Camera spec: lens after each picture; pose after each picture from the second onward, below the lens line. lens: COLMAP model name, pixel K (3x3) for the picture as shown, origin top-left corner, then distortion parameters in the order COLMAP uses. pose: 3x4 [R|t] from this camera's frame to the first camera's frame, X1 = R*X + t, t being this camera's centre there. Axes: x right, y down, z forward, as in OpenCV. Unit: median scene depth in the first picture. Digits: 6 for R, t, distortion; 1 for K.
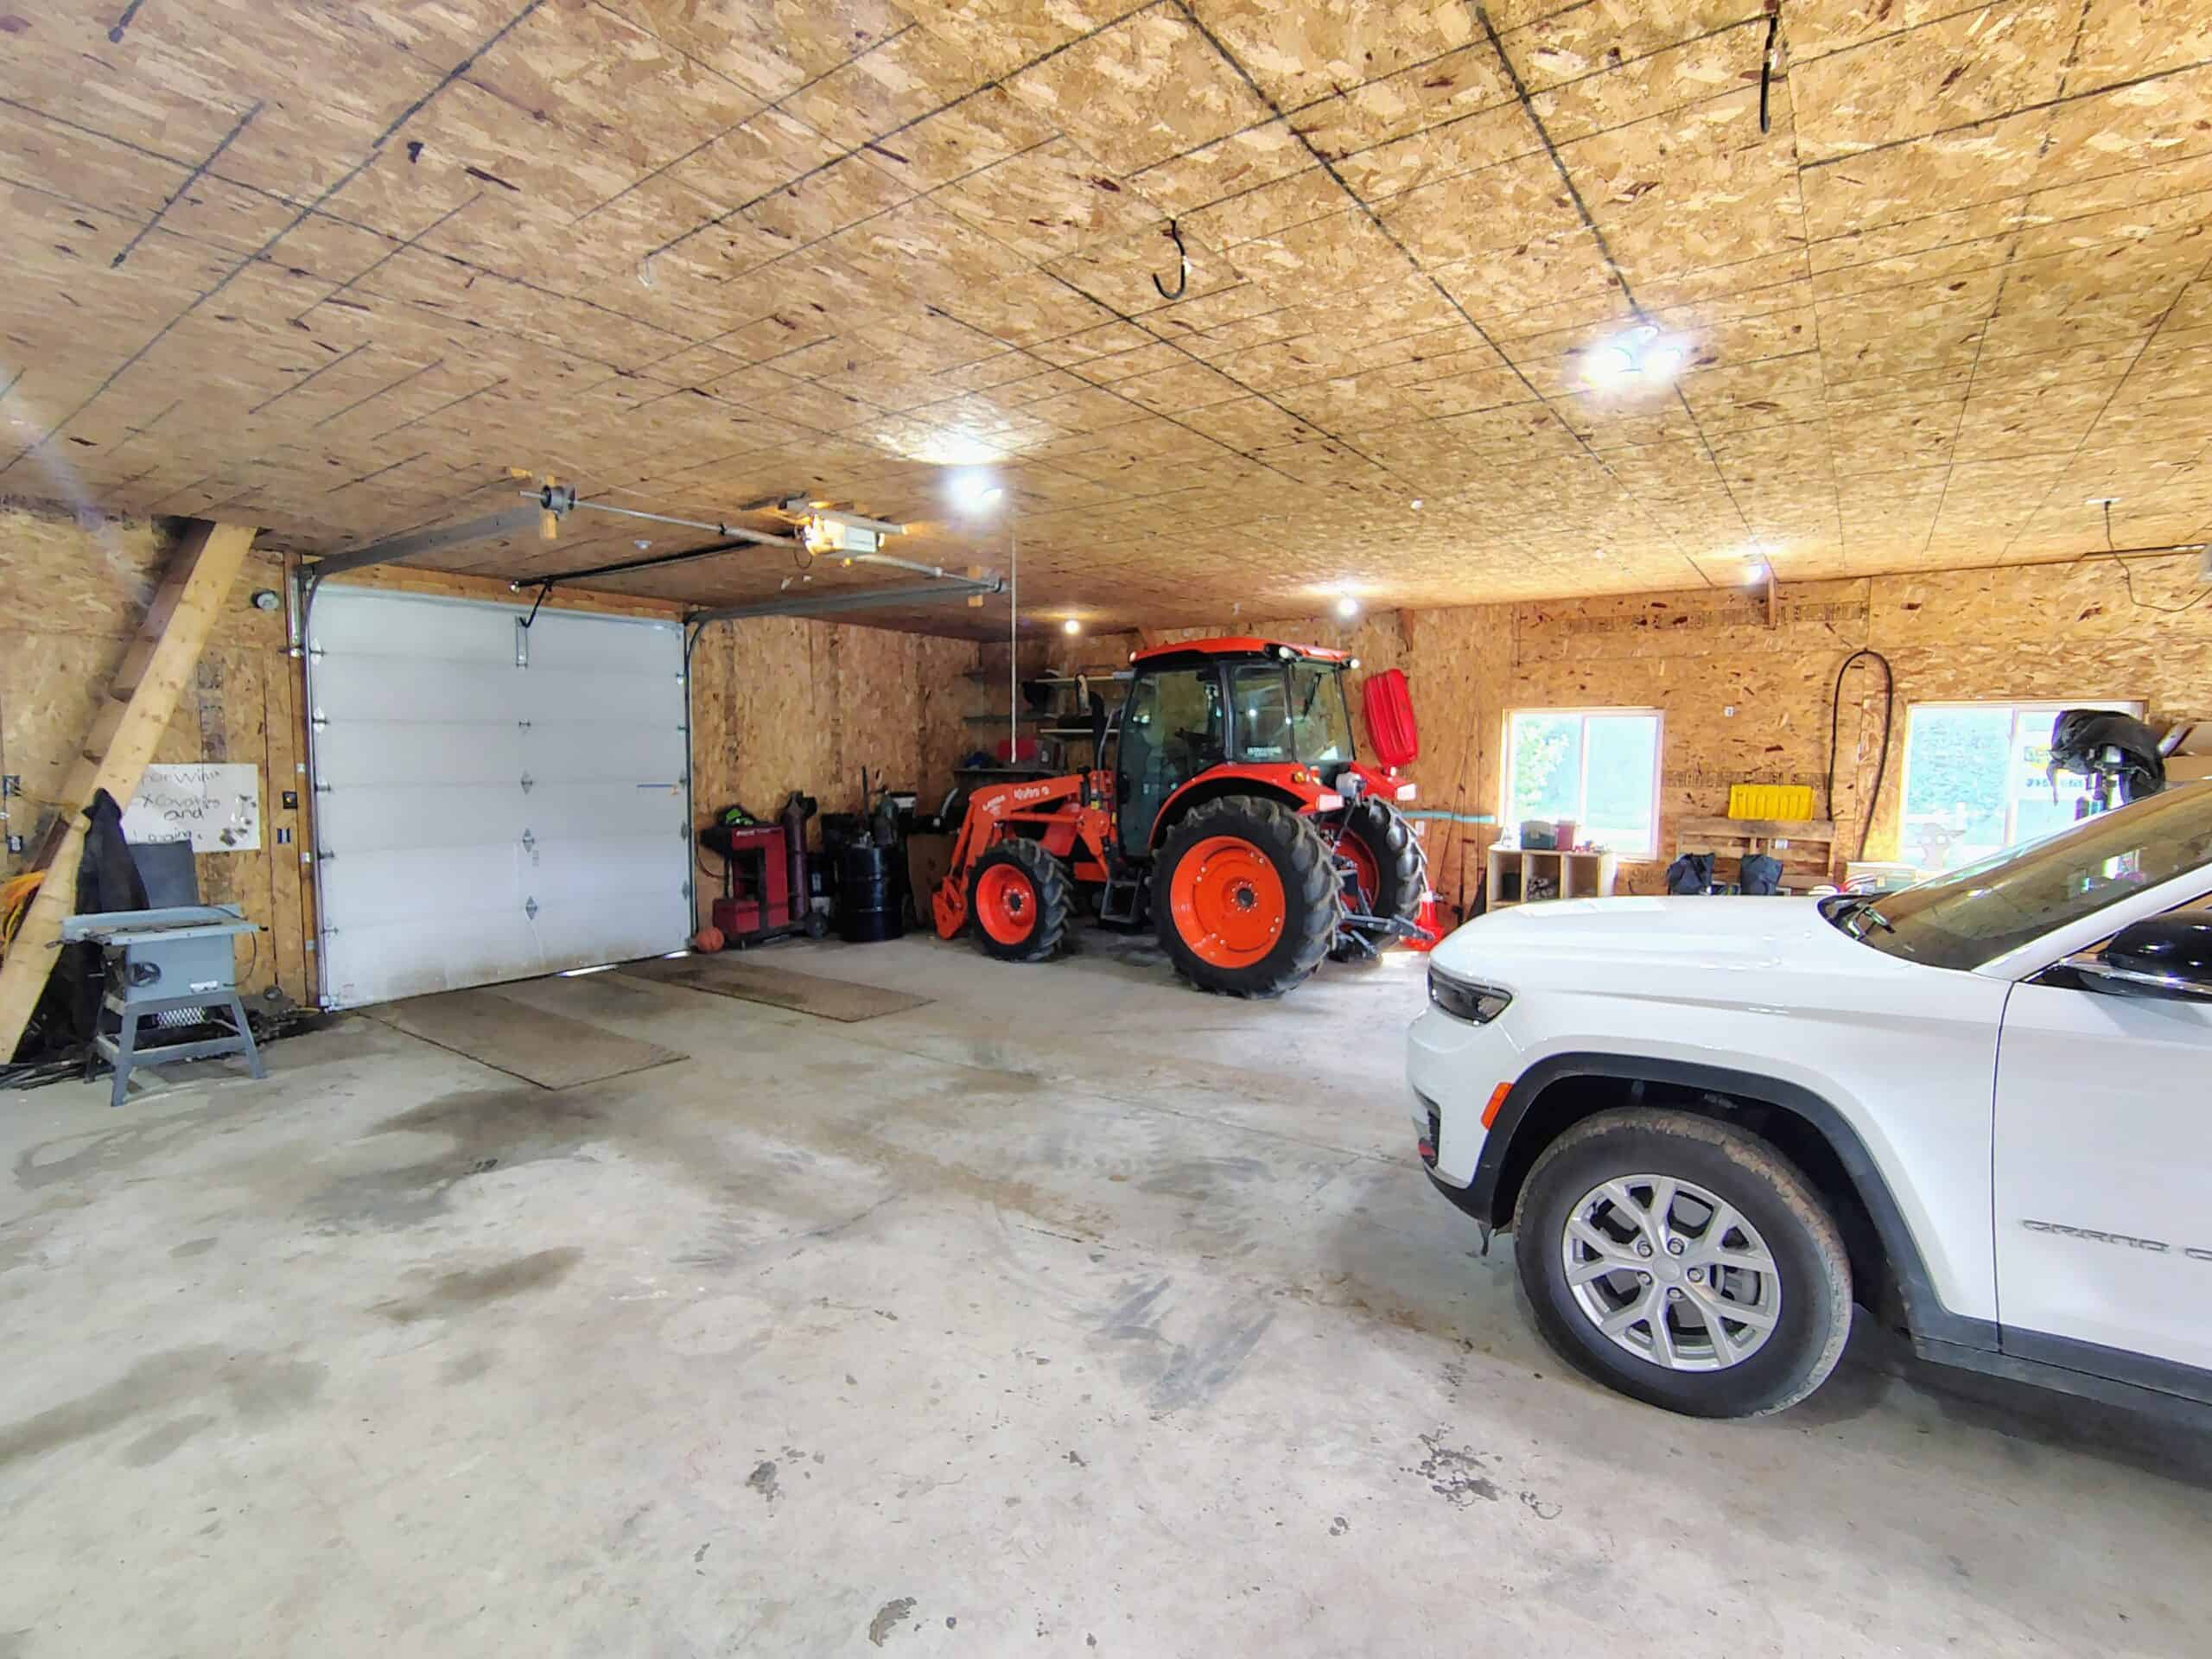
lens RADIAL K [[1041.8, 0, 1106.0], [0, 1041.8, 829.5], [0, 0, 1]] dist [-0.005170, 0.001093]
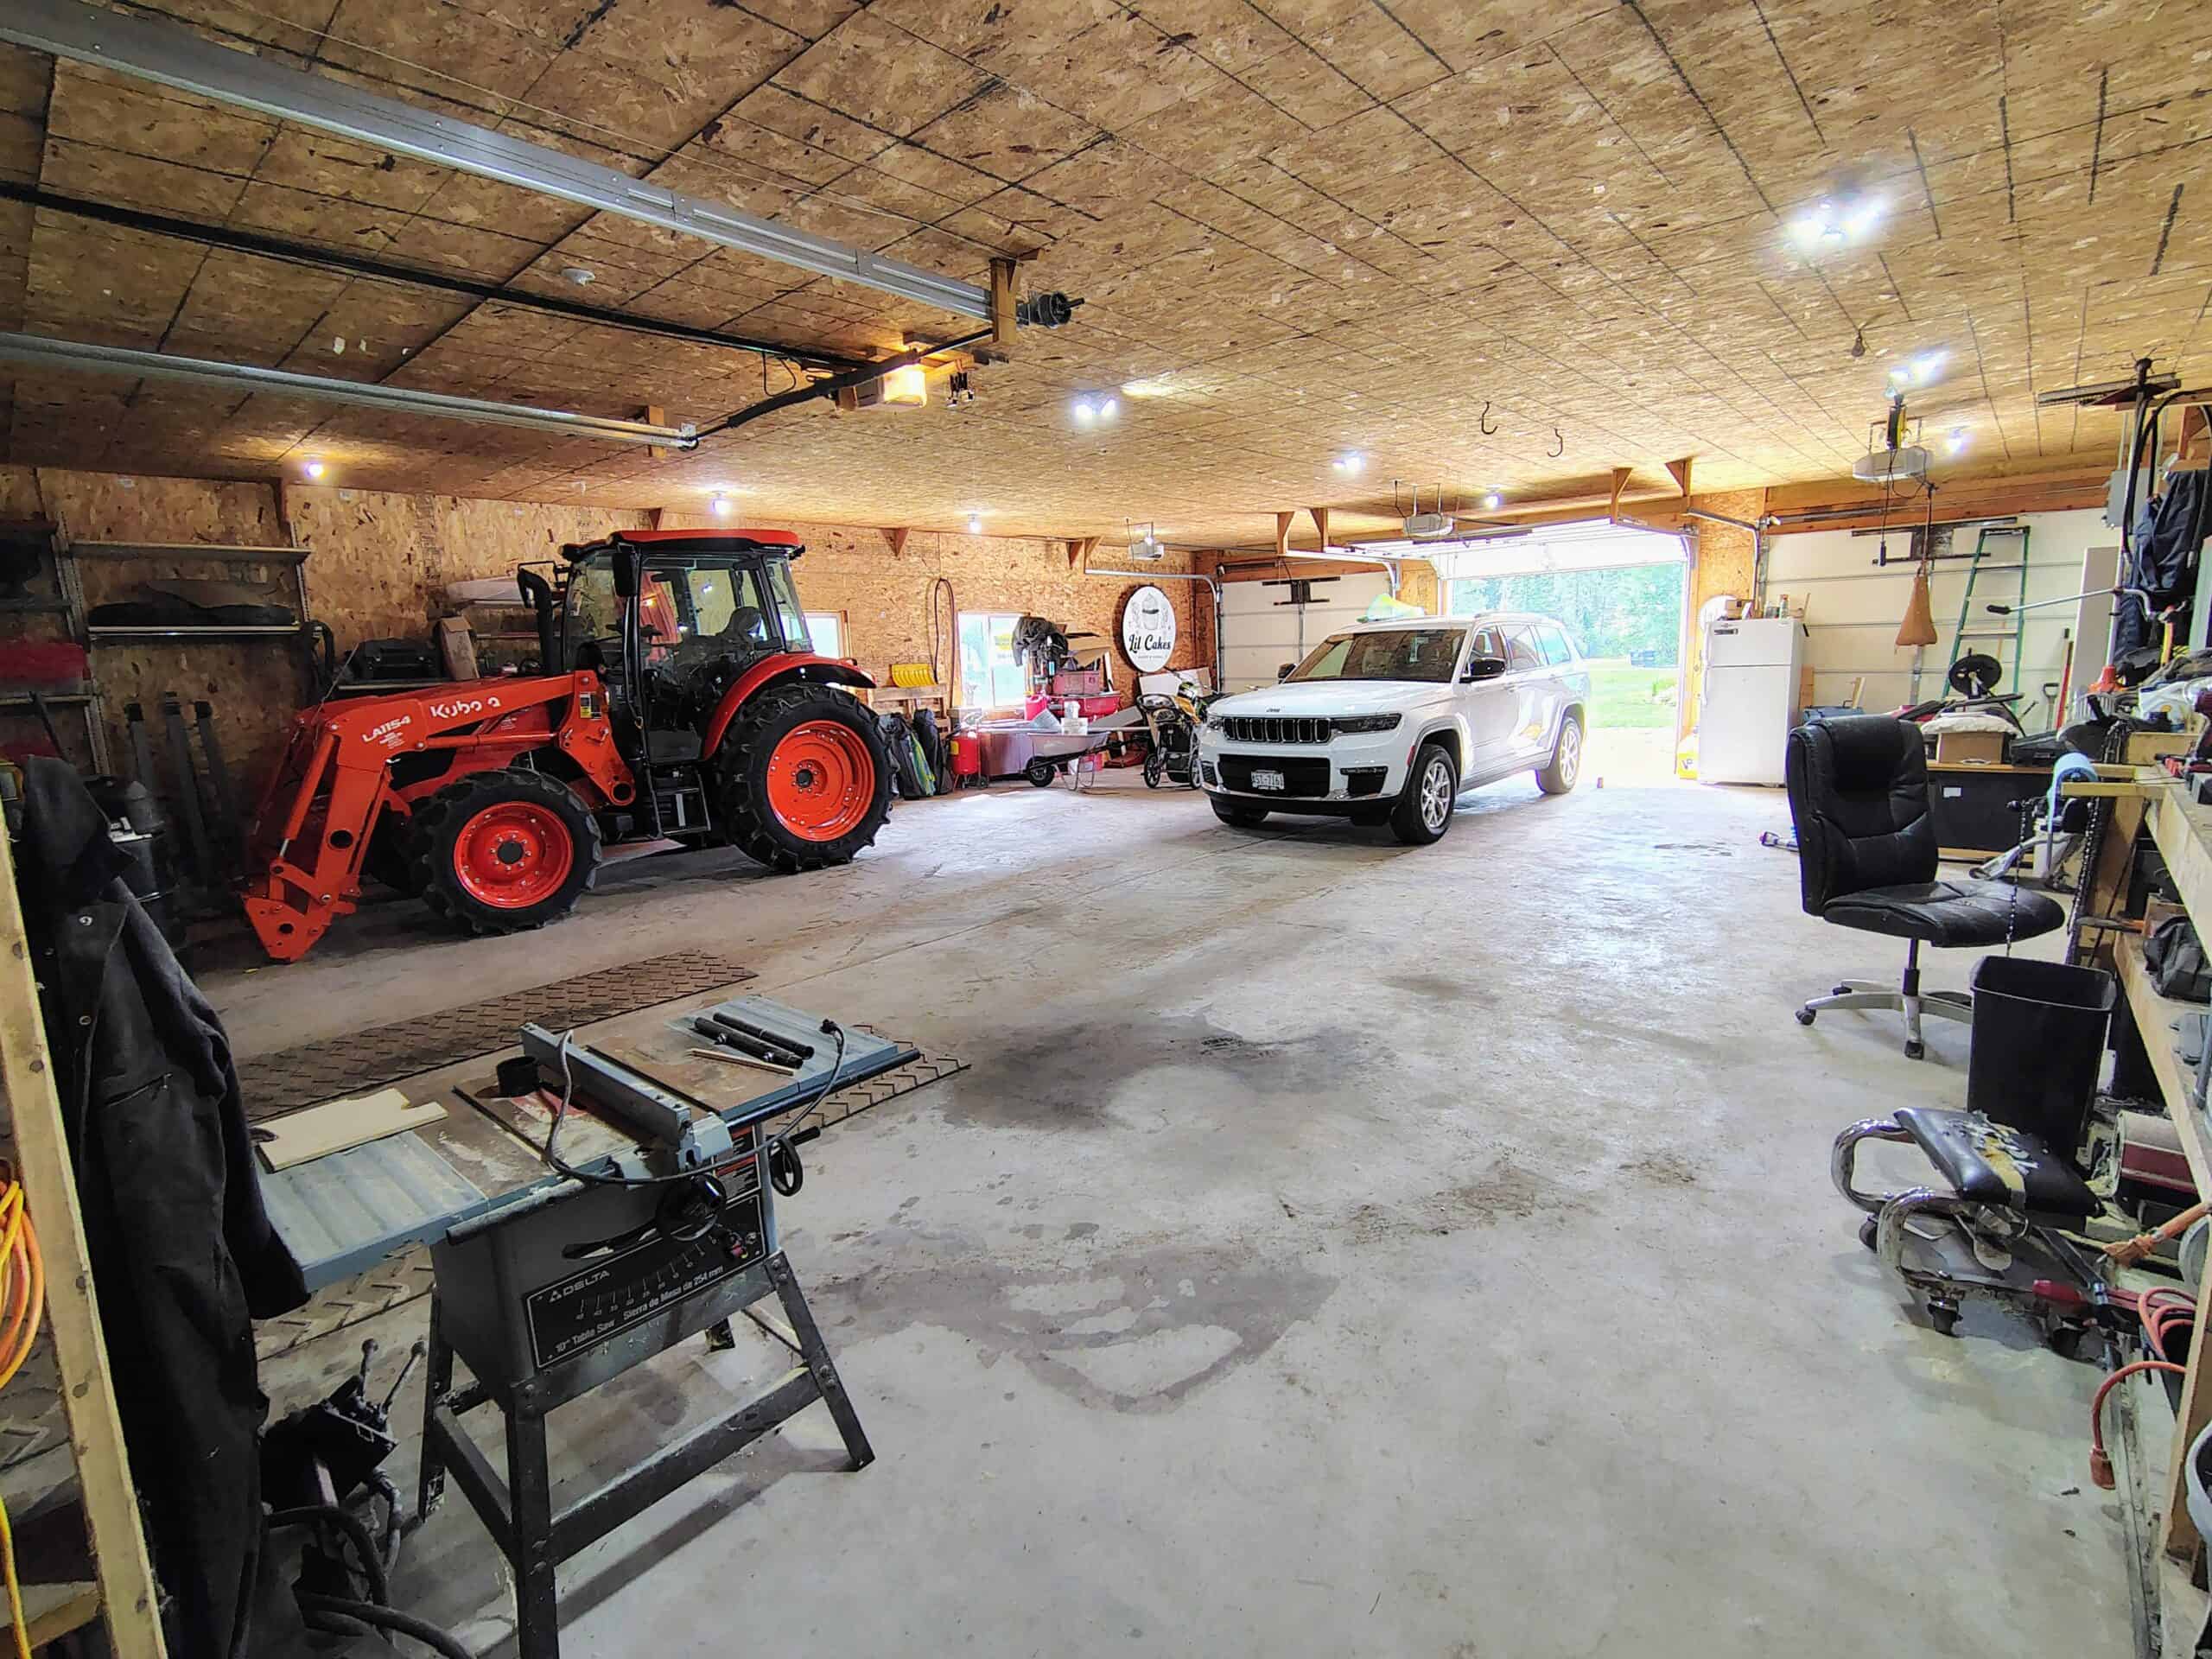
lens RADIAL K [[1041.8, 0, 1106.0], [0, 1041.8, 829.5], [0, 0, 1]] dist [-0.005170, 0.001093]
pose [[0.097321, -0.176875, 0.979410, -1.433657], [0.107050, 0.980232, 0.166387, -0.045928], [-0.989479, 0.088653, 0.114332, 0.912438]]
